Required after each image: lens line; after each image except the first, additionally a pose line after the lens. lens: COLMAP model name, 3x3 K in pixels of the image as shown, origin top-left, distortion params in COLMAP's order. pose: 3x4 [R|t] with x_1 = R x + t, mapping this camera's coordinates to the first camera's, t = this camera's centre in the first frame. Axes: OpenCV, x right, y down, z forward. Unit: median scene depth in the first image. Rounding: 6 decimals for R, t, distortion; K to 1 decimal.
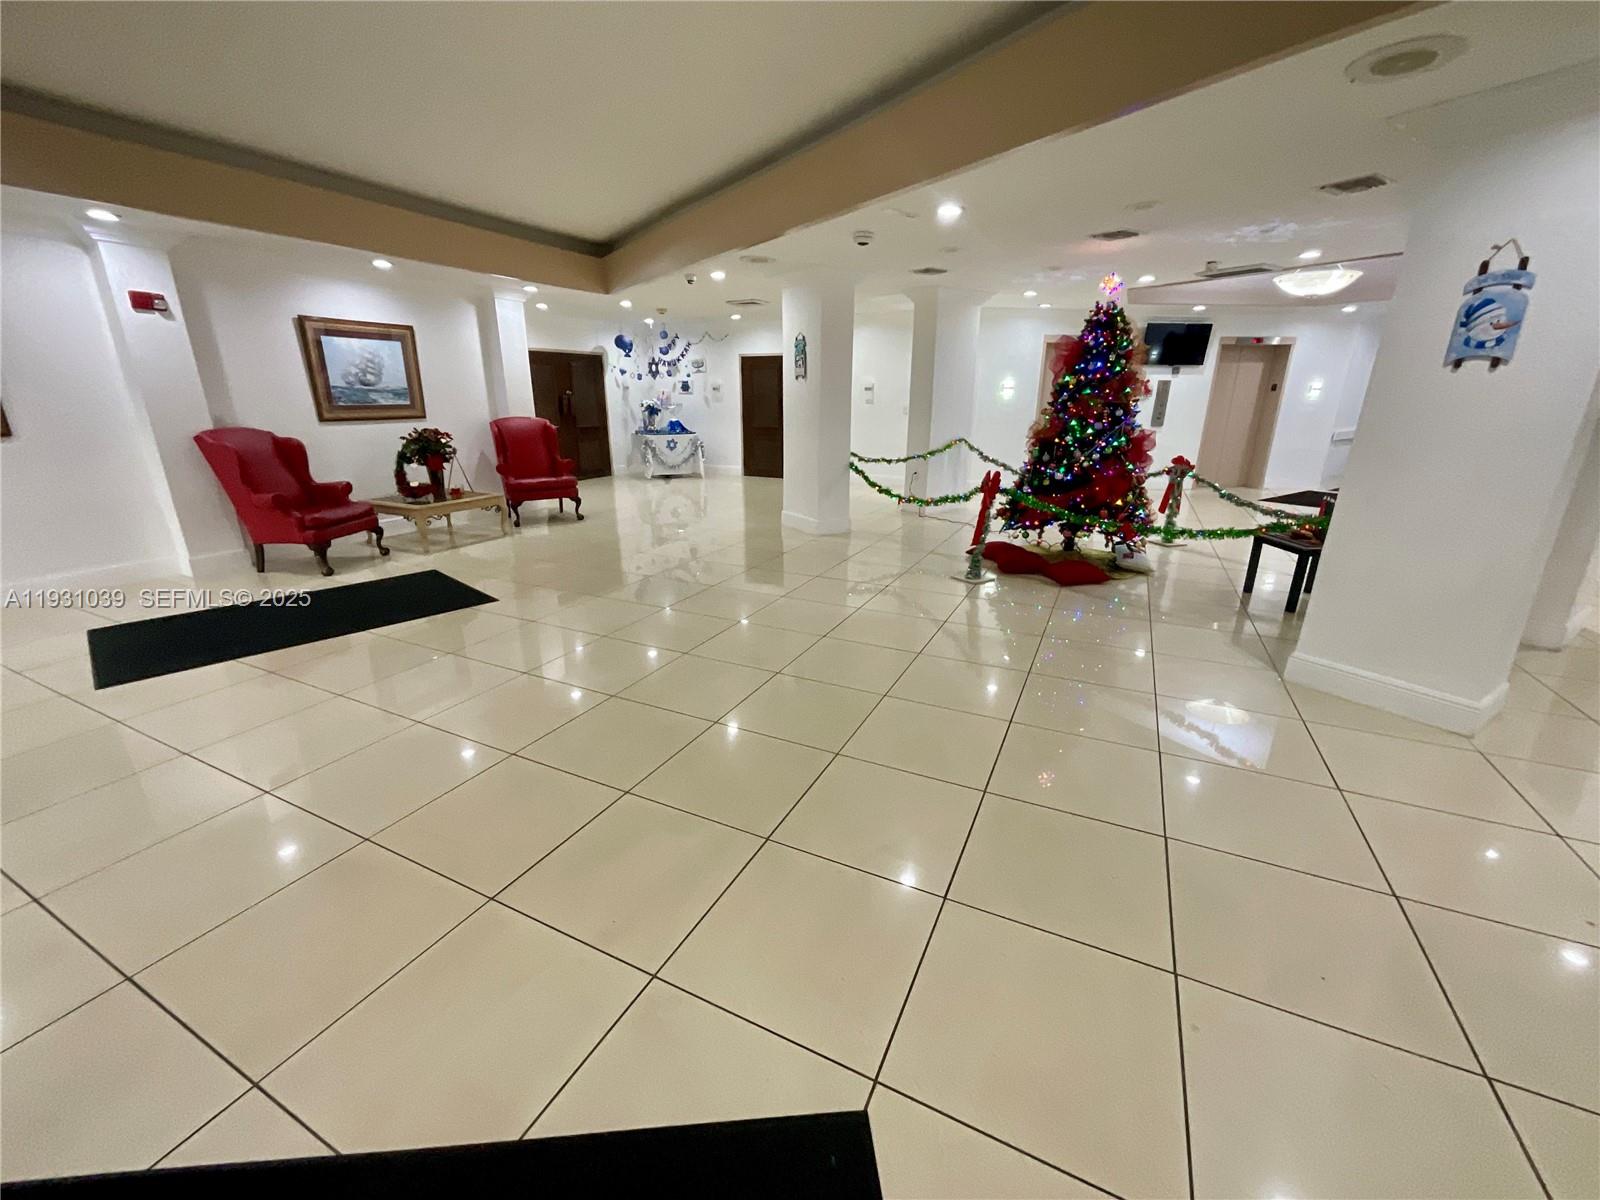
lens RADIAL K [[641.9, 0, 806.5], [0, 641.9, 601.6], [0, 0, 1]] dist [0.000858, -0.002658]
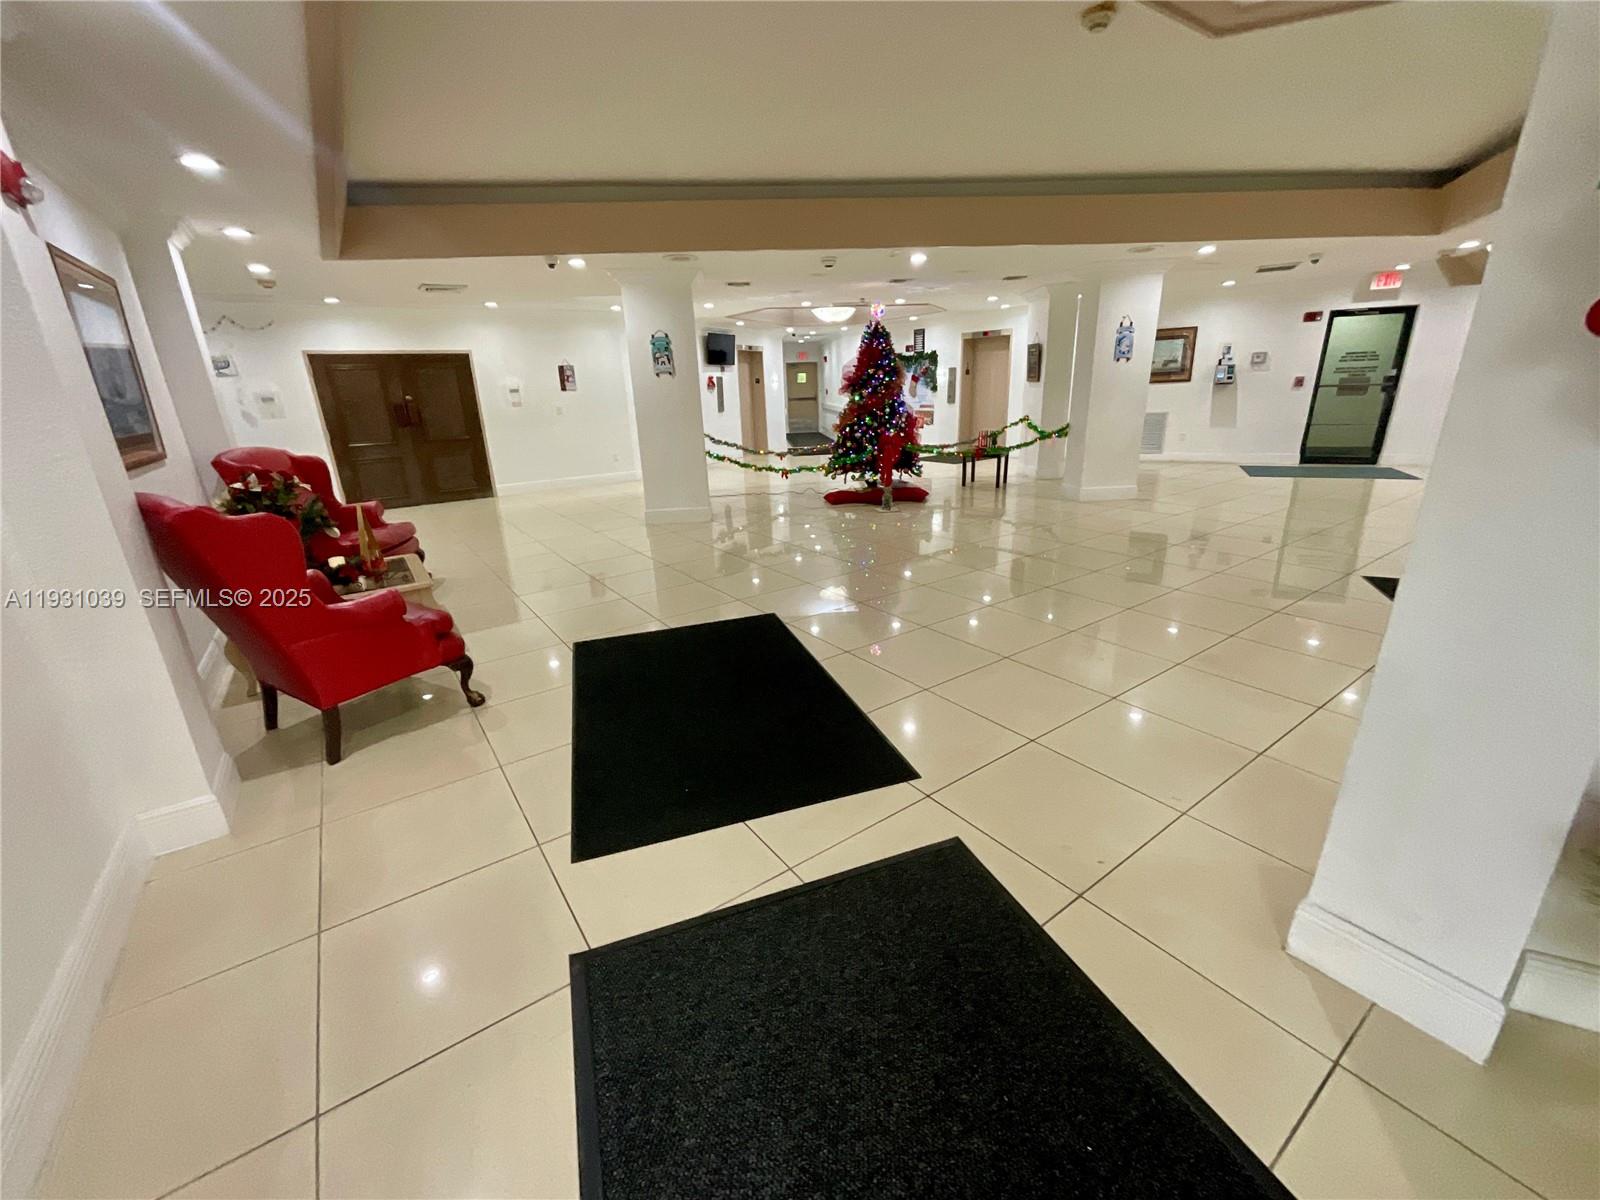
lens RADIAL K [[641.9, 0, 795.9], [0, 641.9, 599.9], [0, 0, 1]] dist [0.000858, -0.002658]
pose [[0.487044, -0.298276, 0.820865, -0.596174], [0.306081, 0.938560, 0.159436, -0.076410], [-0.817987, 0.173599, 0.548417, 0.227499]]
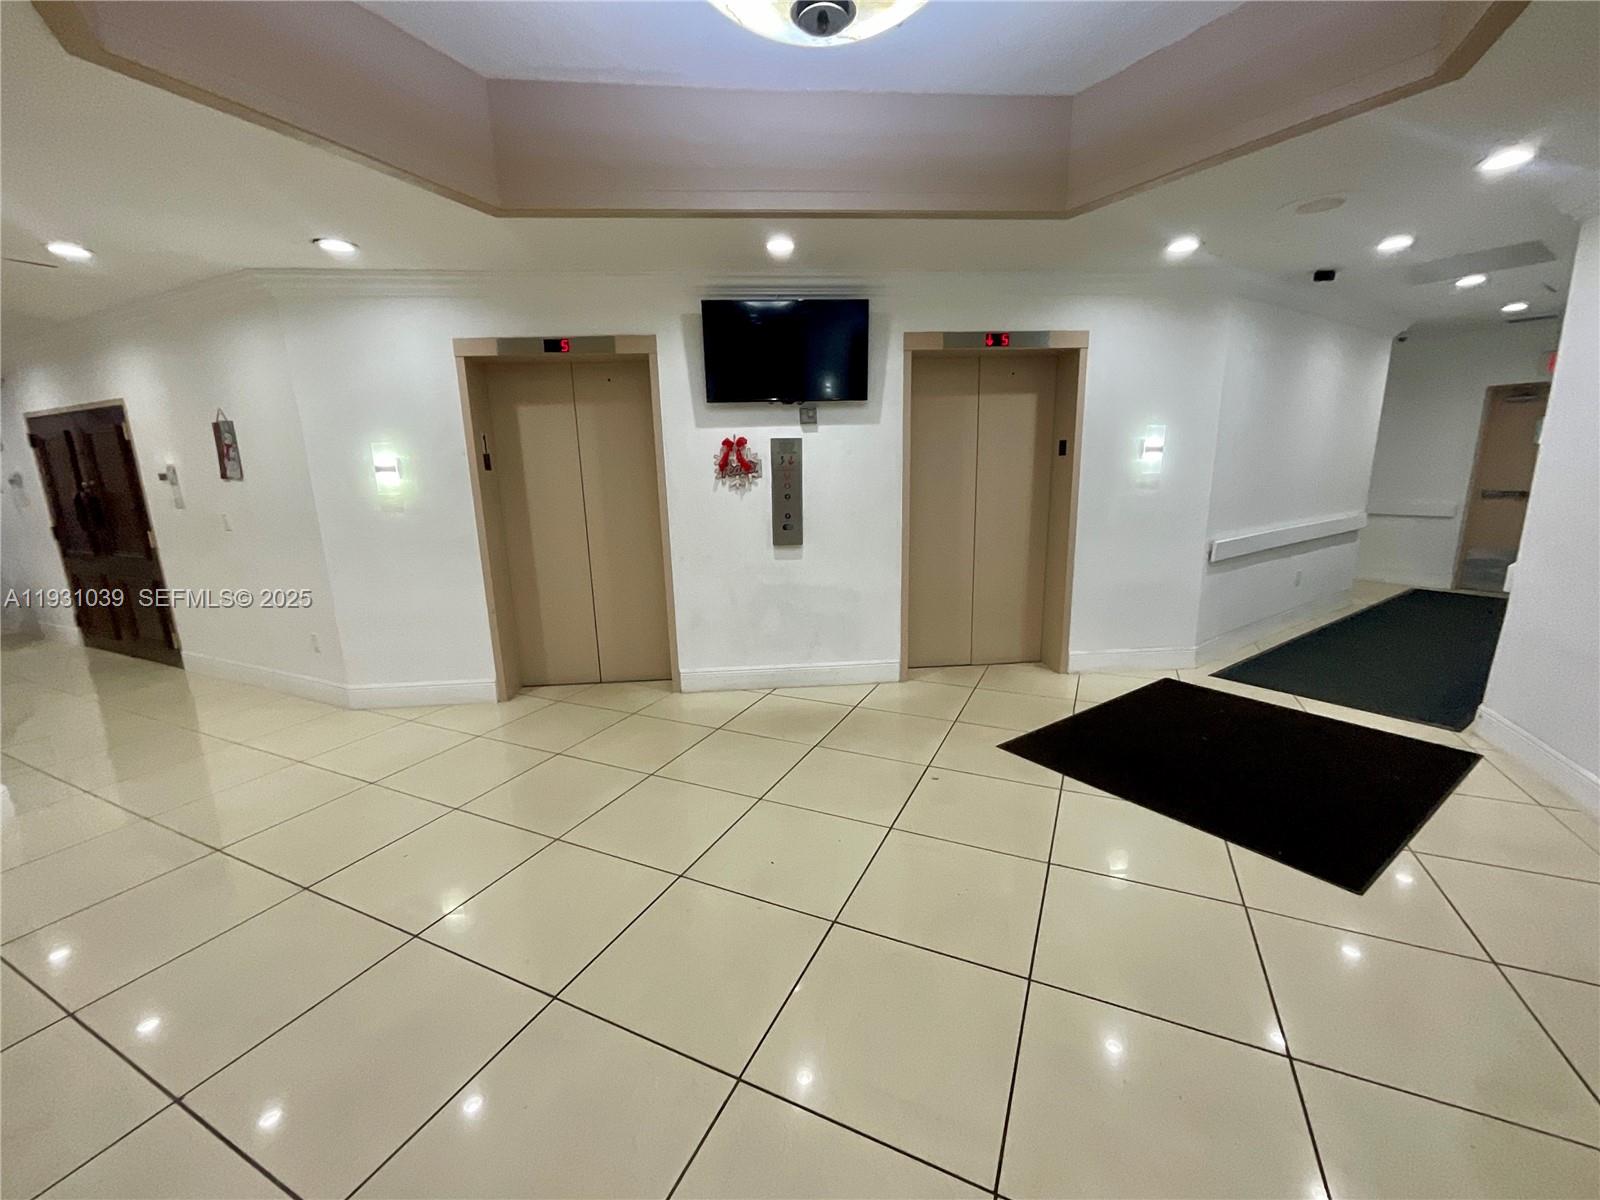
lens RADIAL K [[641.9, 0, 796.2], [0, 641.9, 600.0], [0, 0, 1]] dist [0.000858, -0.002658]
pose [[0.999435, -0.031154, 0.012633, 0.562750], [0.032248, 0.994622, -0.098421, -0.202660], [-0.009499, 0.098773, 0.995065, 0.603658]]
